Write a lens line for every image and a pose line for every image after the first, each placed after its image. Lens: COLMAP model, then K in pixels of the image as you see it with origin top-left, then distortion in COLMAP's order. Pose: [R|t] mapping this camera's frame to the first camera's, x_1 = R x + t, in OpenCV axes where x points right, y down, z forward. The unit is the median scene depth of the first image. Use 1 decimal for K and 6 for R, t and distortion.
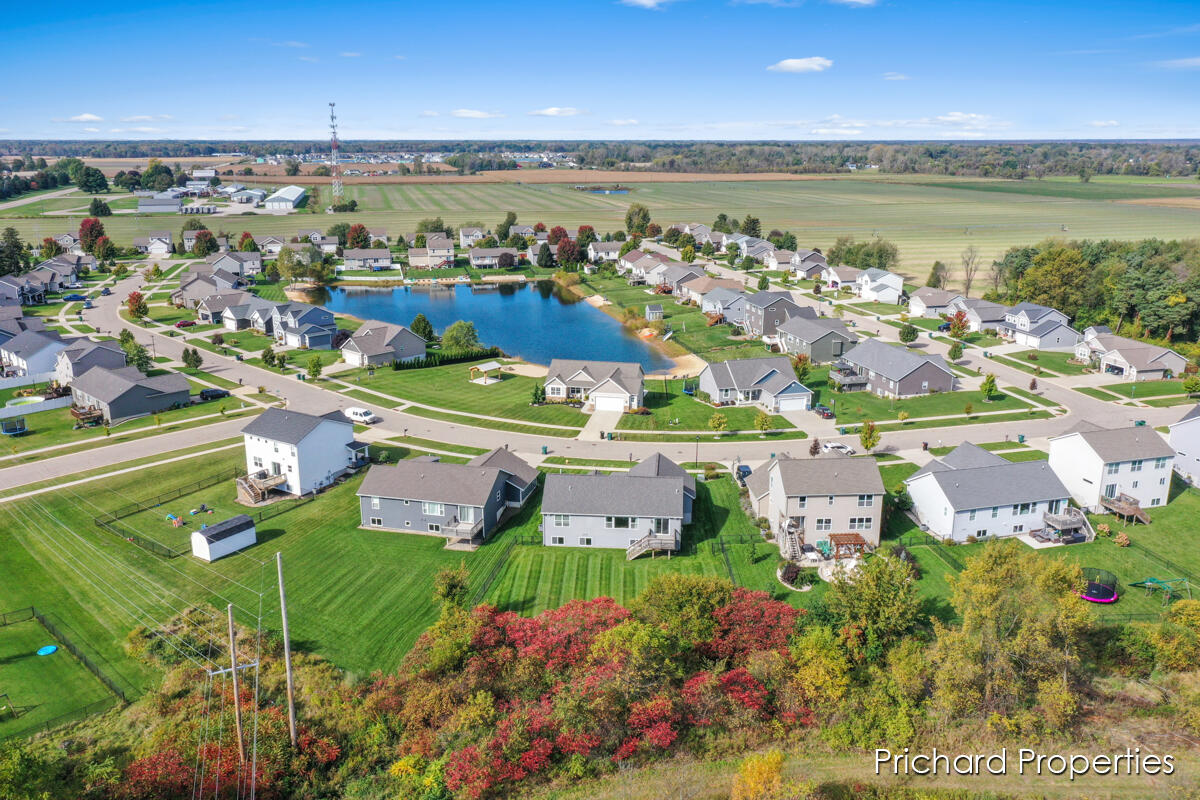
lens RADIAL K [[938.5, 0, 602.7], [0, 938.5, 399.4], [0, 0, 1]] dist [-0.001487, -0.005271]
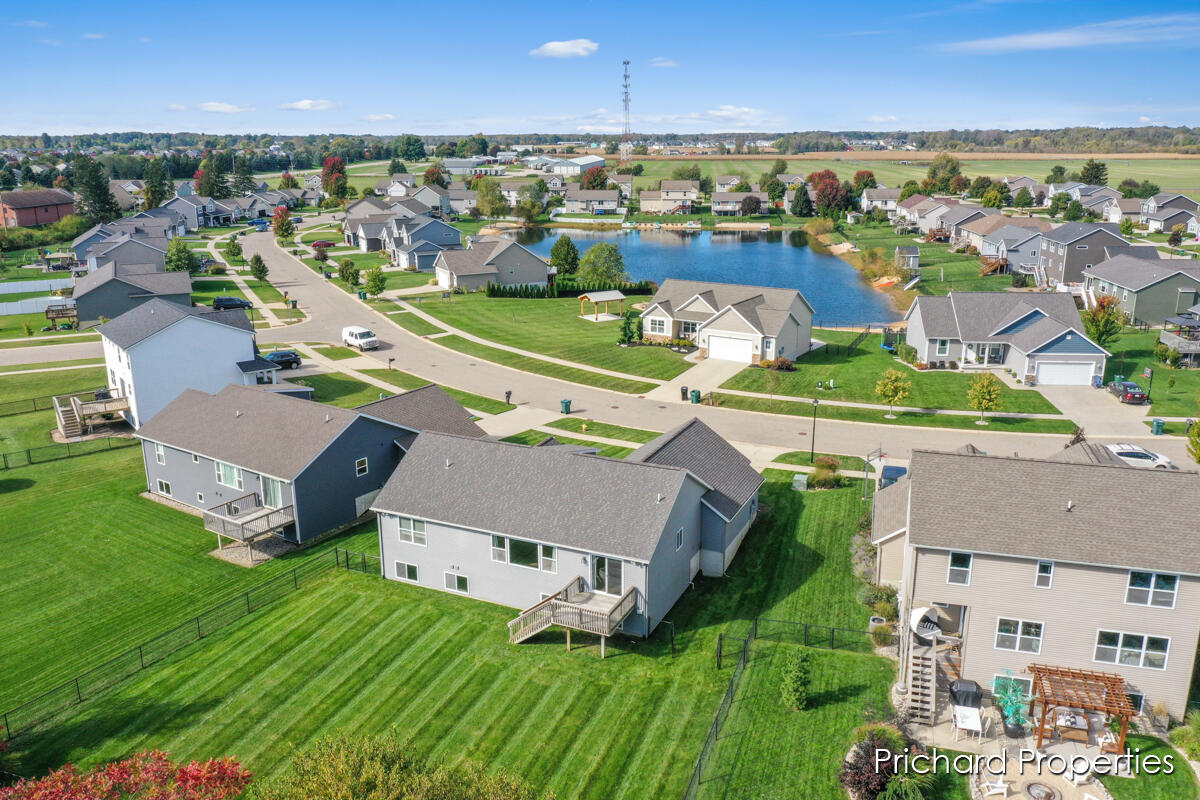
lens RADIAL K [[935.3, 0, 600.6], [0, 935.3, 394.8], [0, 0, 1]] dist [-0.006971, -0.005581]
pose [[0.937181, 0.085321, -0.338248, 0.121230], [-0.085542, 0.996232, 0.014283, 0.029163], [0.338192, 0.015549, 0.940949, 0.366594]]
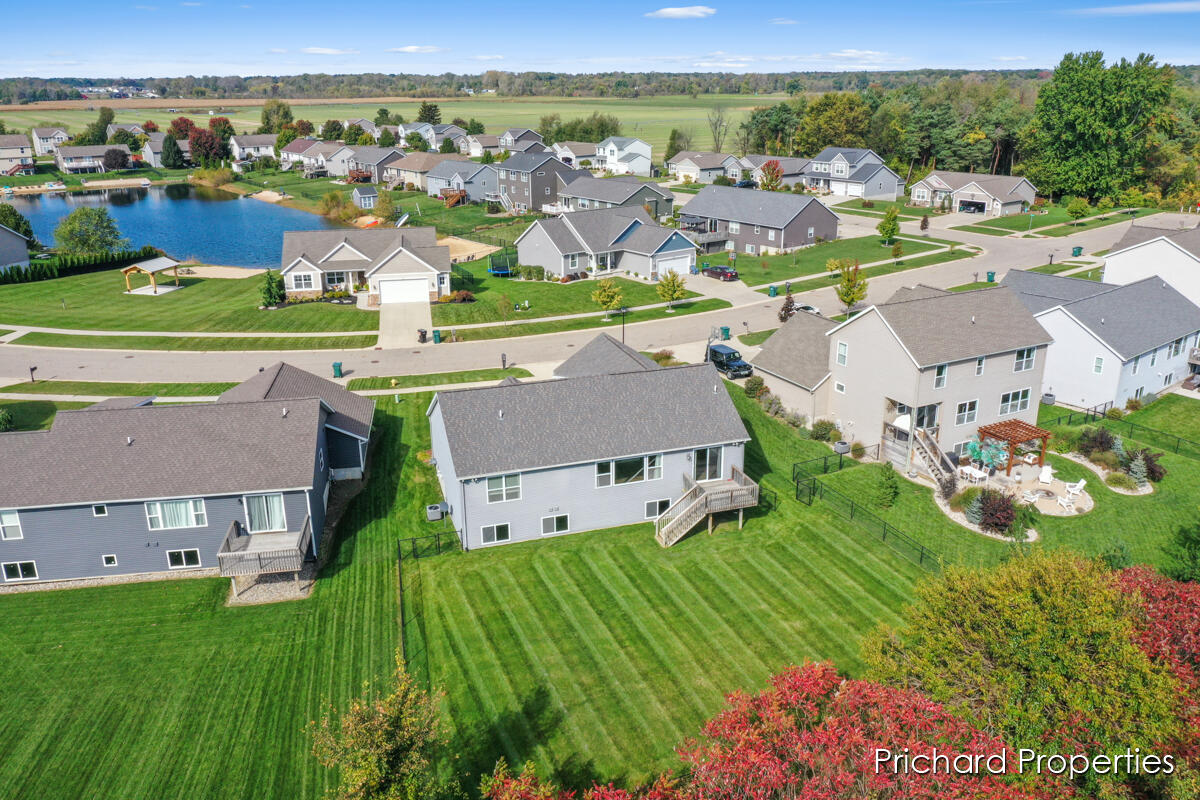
lens RADIAL K [[935.3, 0, 600.6], [0, 935.3, 394.8], [0, 0, 1]] dist [-0.006971, -0.005581]
pose [[0.917830, -0.133027, 0.374022, -0.099634], [0.112391, 0.990710, 0.076560, 0.035054], [-0.380732, -0.028232, 0.924254, 0.354777]]
